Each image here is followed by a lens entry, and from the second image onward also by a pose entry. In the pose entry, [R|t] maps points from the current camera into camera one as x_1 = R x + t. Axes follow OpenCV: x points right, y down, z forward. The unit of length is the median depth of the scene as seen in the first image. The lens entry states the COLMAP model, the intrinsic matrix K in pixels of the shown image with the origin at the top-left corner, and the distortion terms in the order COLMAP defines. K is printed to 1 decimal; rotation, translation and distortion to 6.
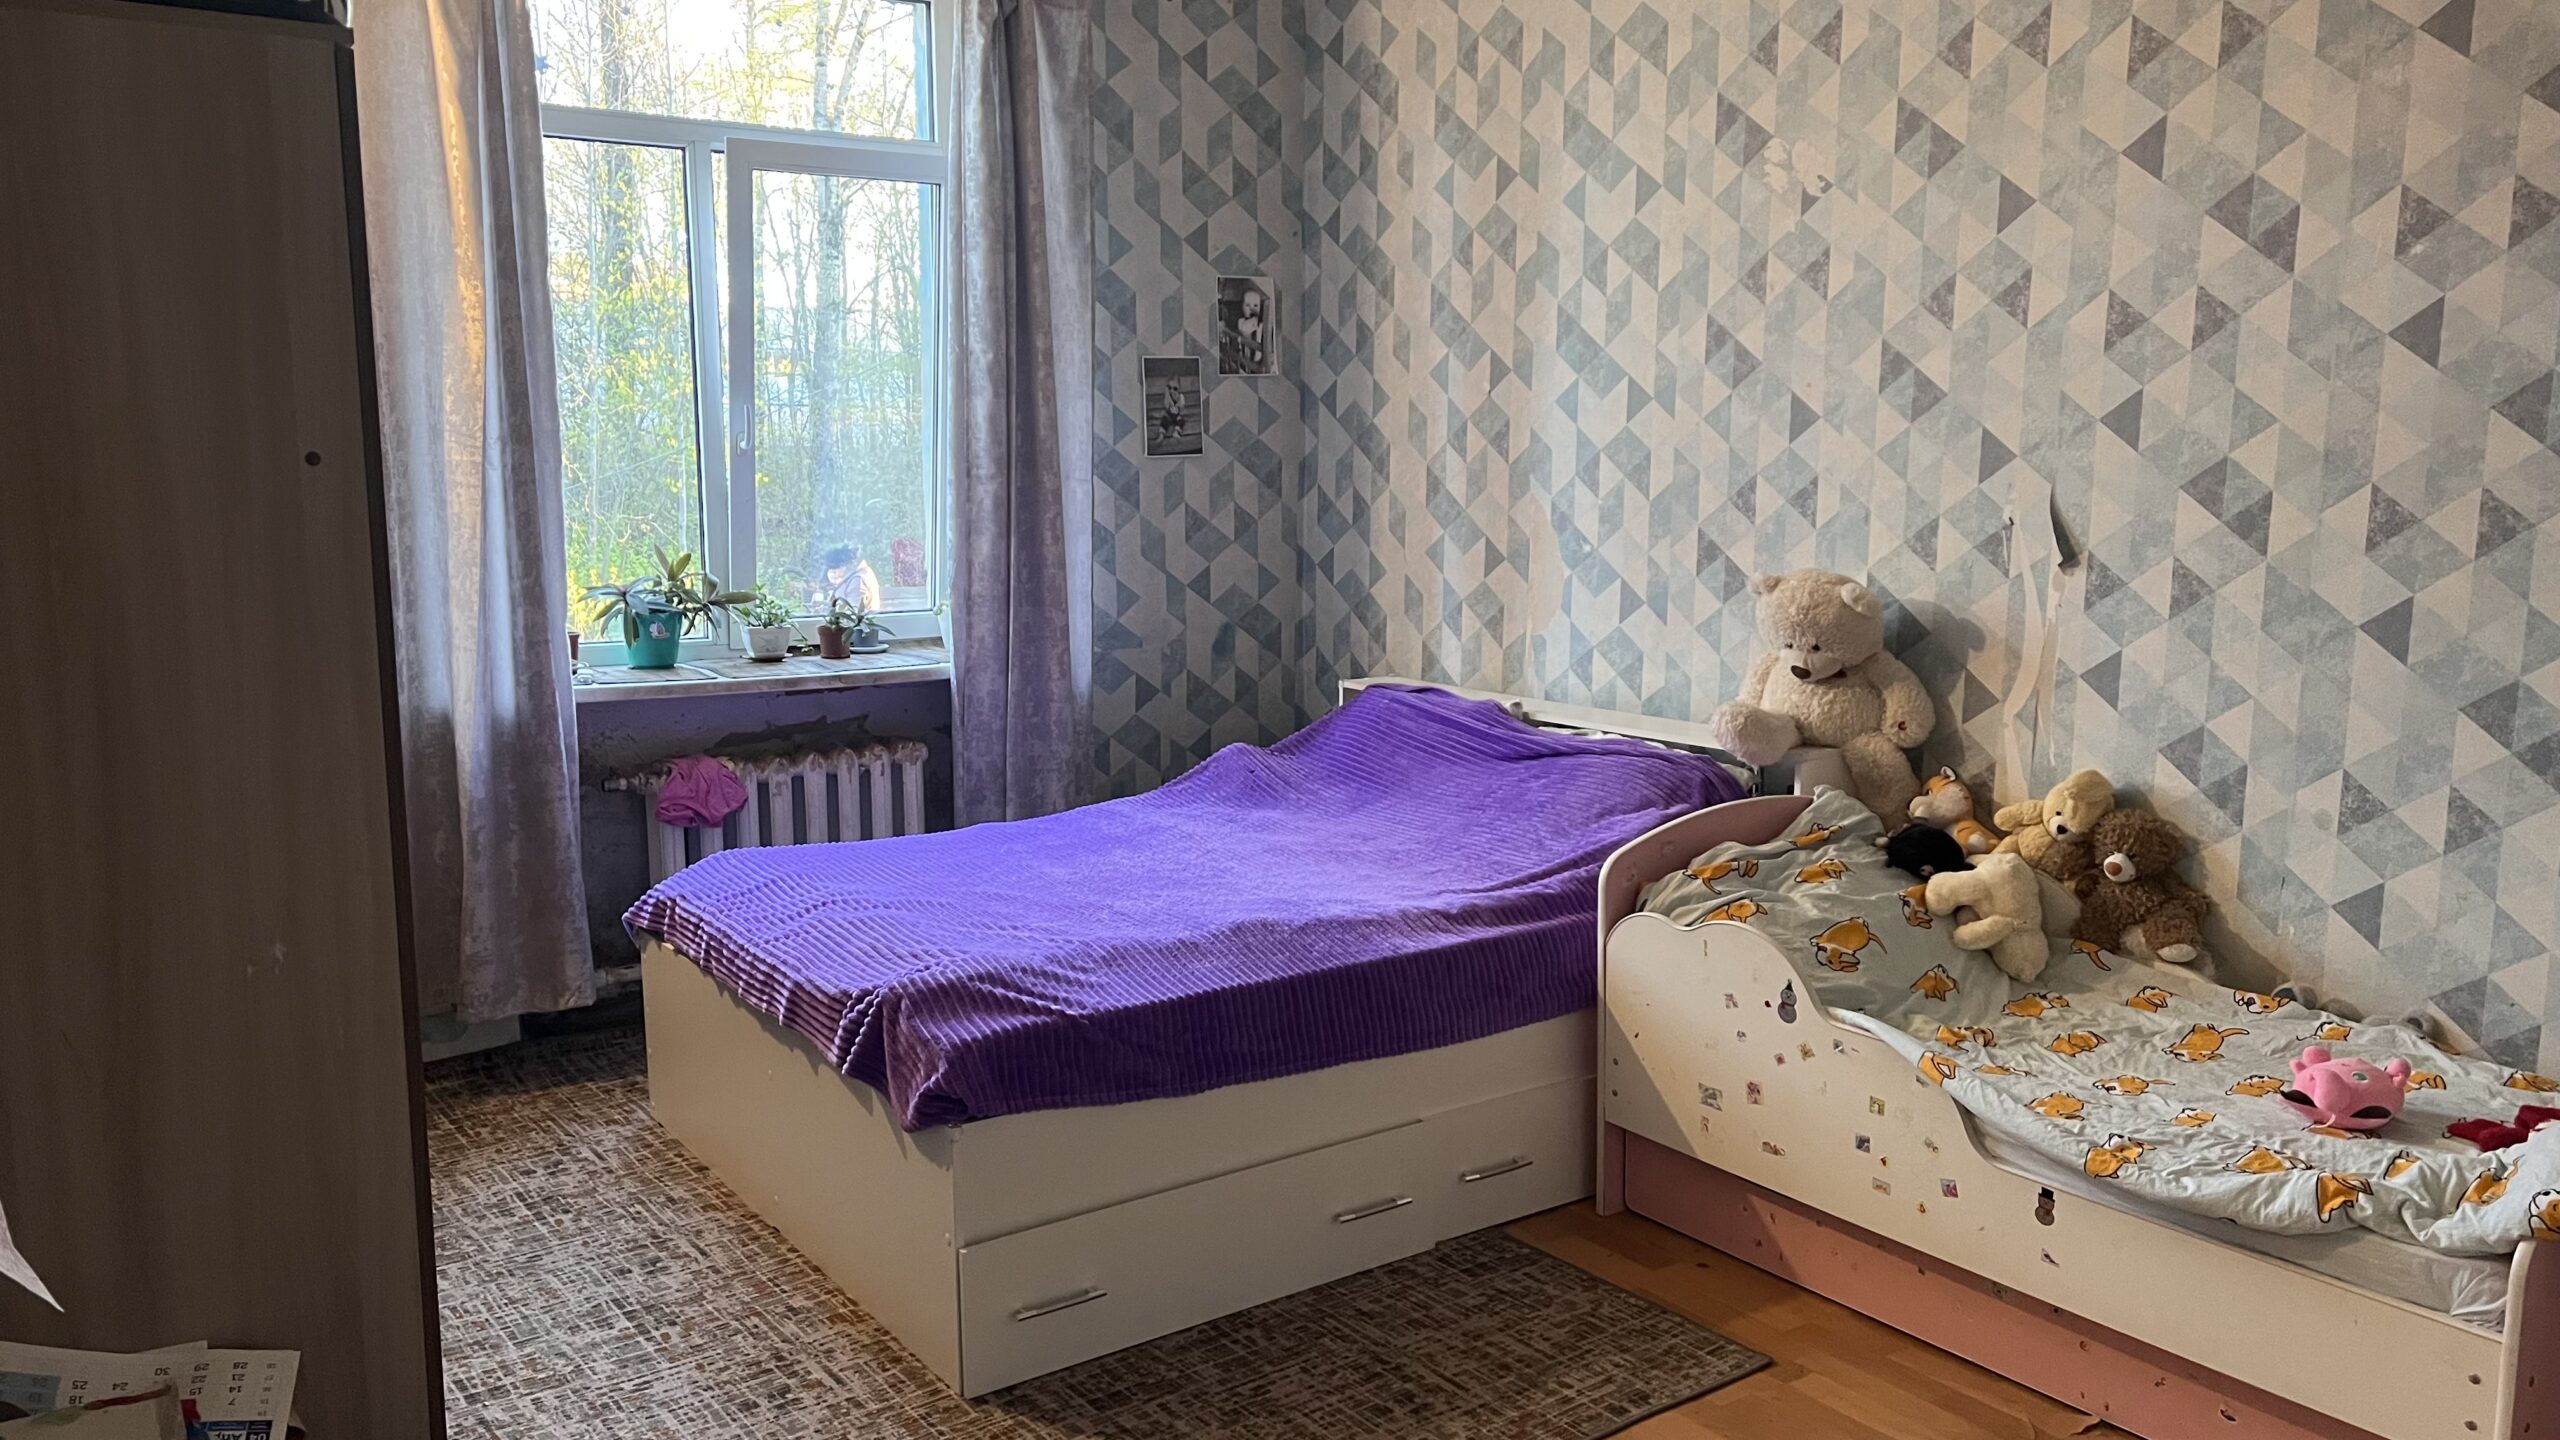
lens RADIAL K [[1900.6, 0, 1289.7], [0, 1900.6, 783.1], [0, 0, 1]] dist [0.078464, -0.117362]
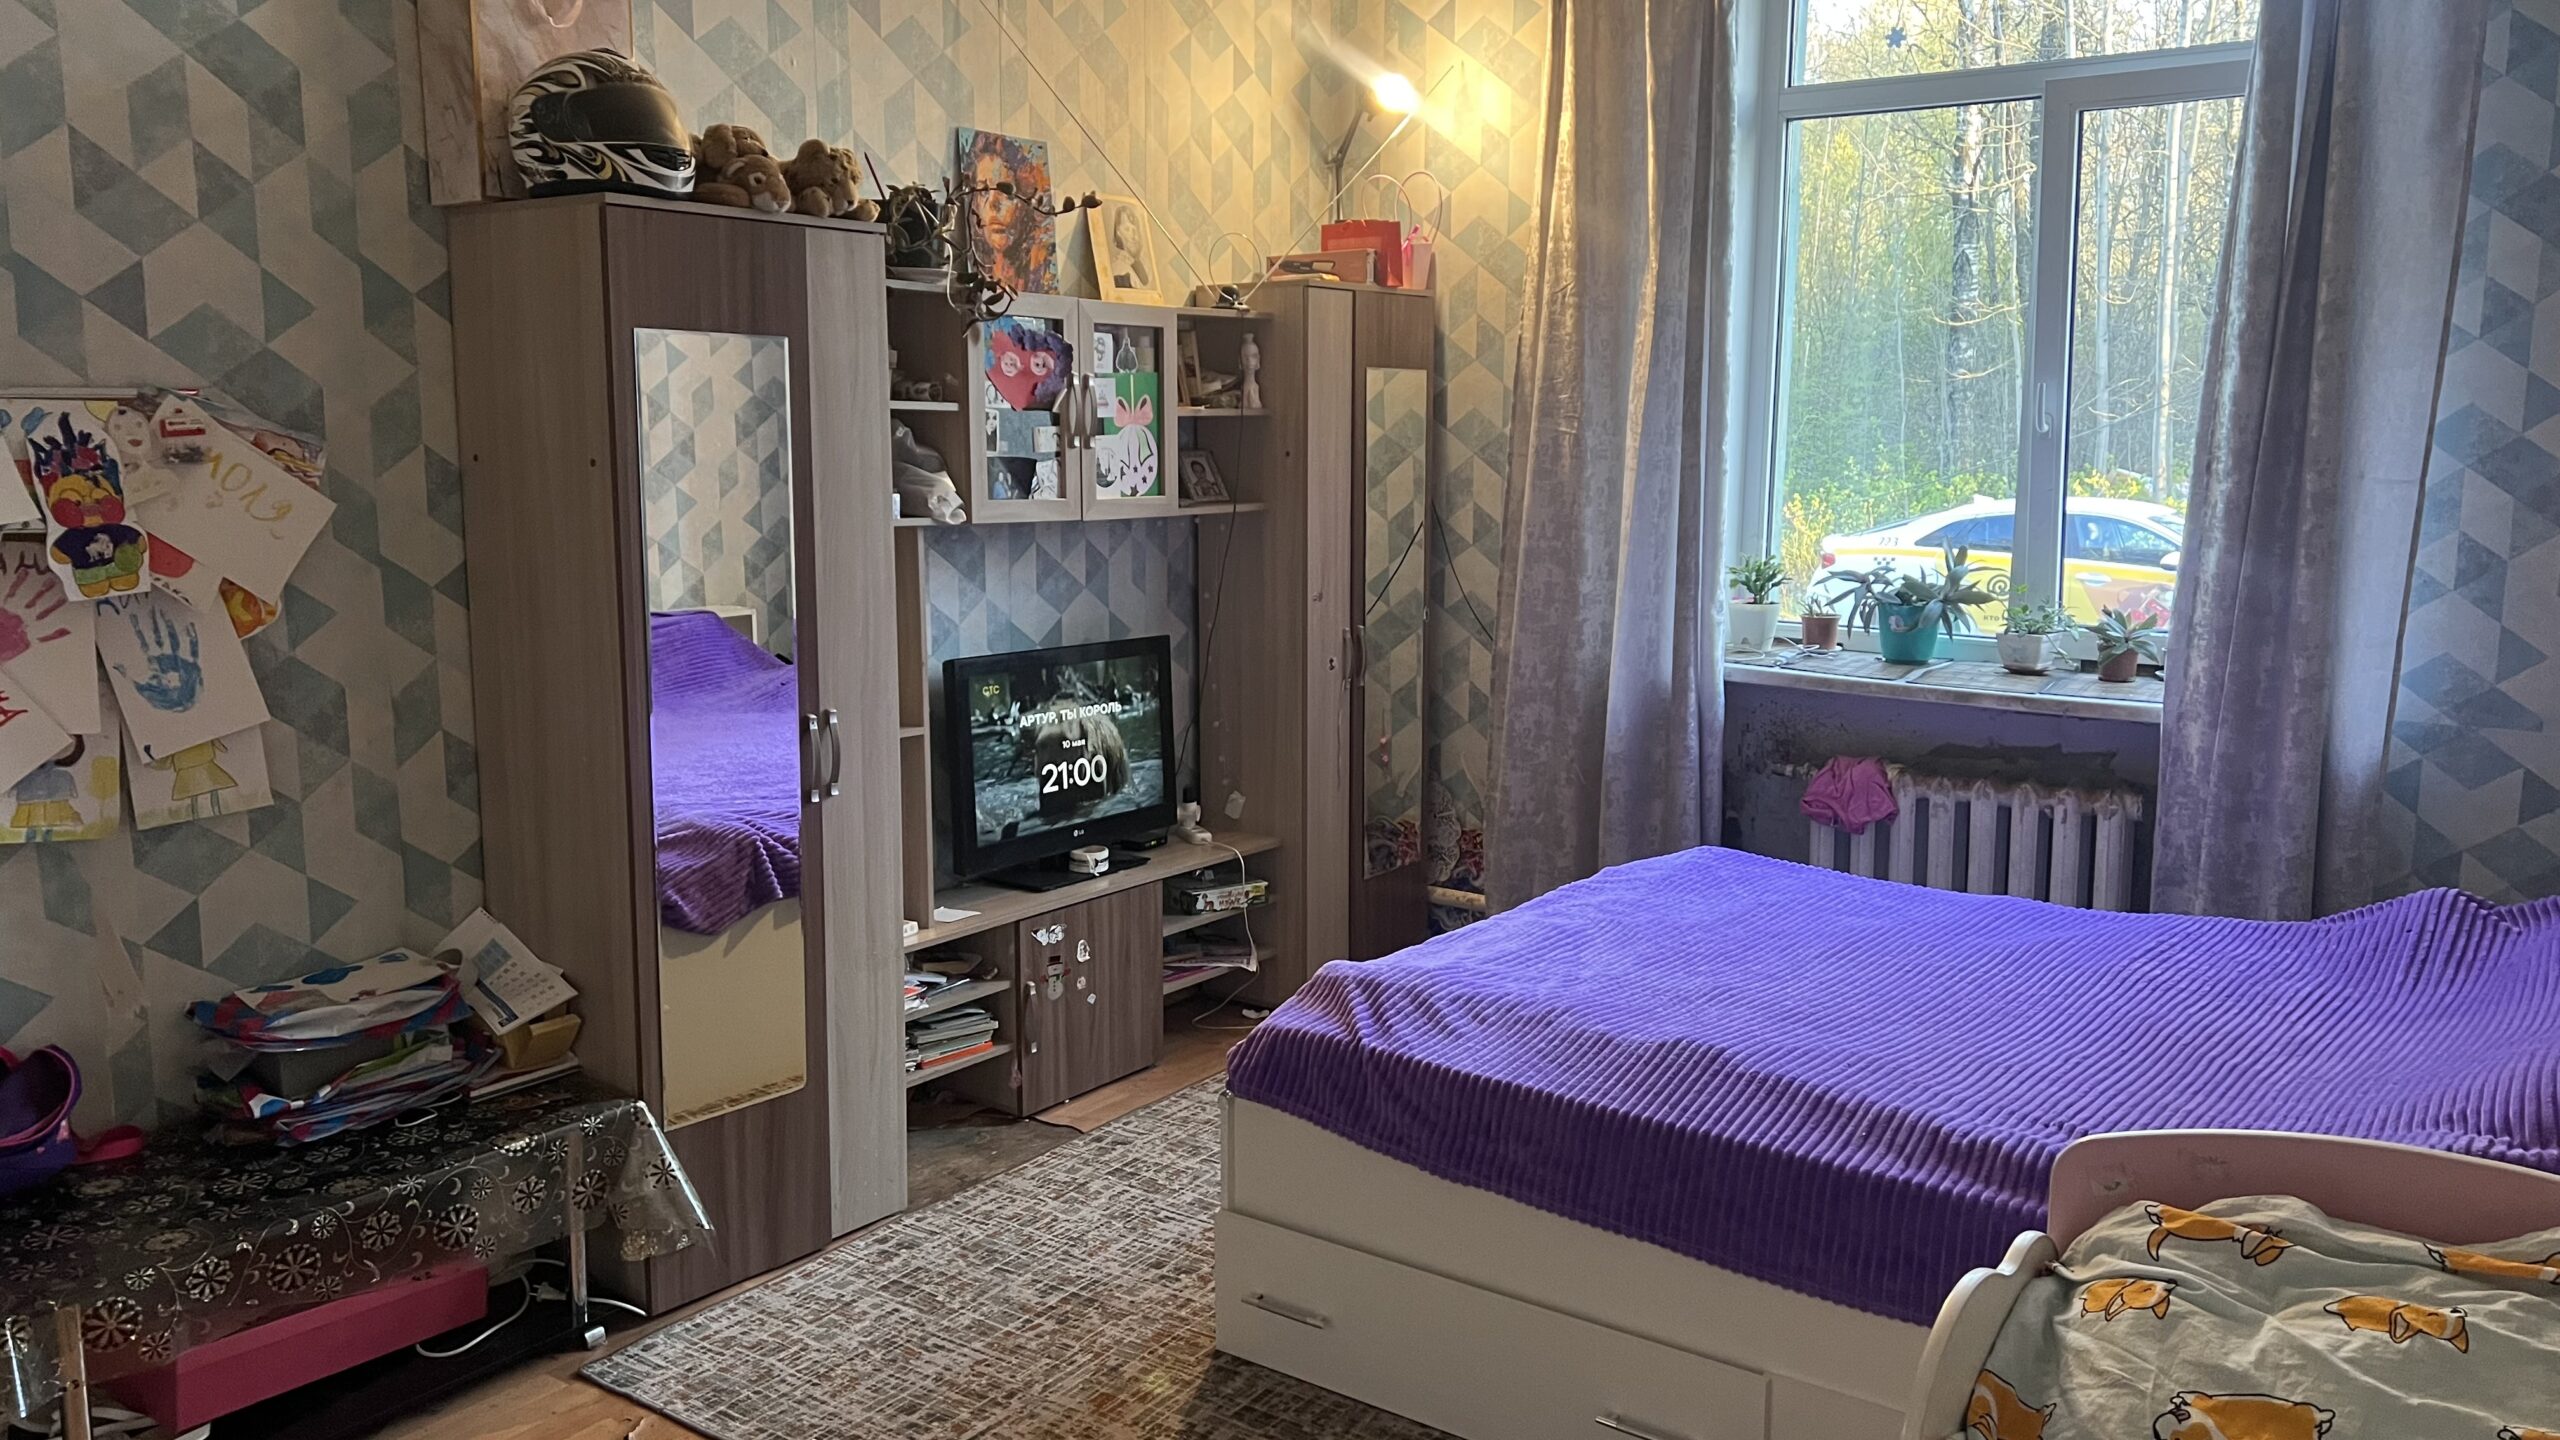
lens RADIAL K [[1913.6, 0, 1285.2], [0, 1913.6, 828.7], [0, 0, 1]] dist [-0.007600, -0.002040]
pose [[0.293976, 0.207691, -0.932975, 0.482475], [-0.159005, 0.973132, 0.166528, -0.089220], [0.942494, 0.099393, 0.319101, 0.414571]]
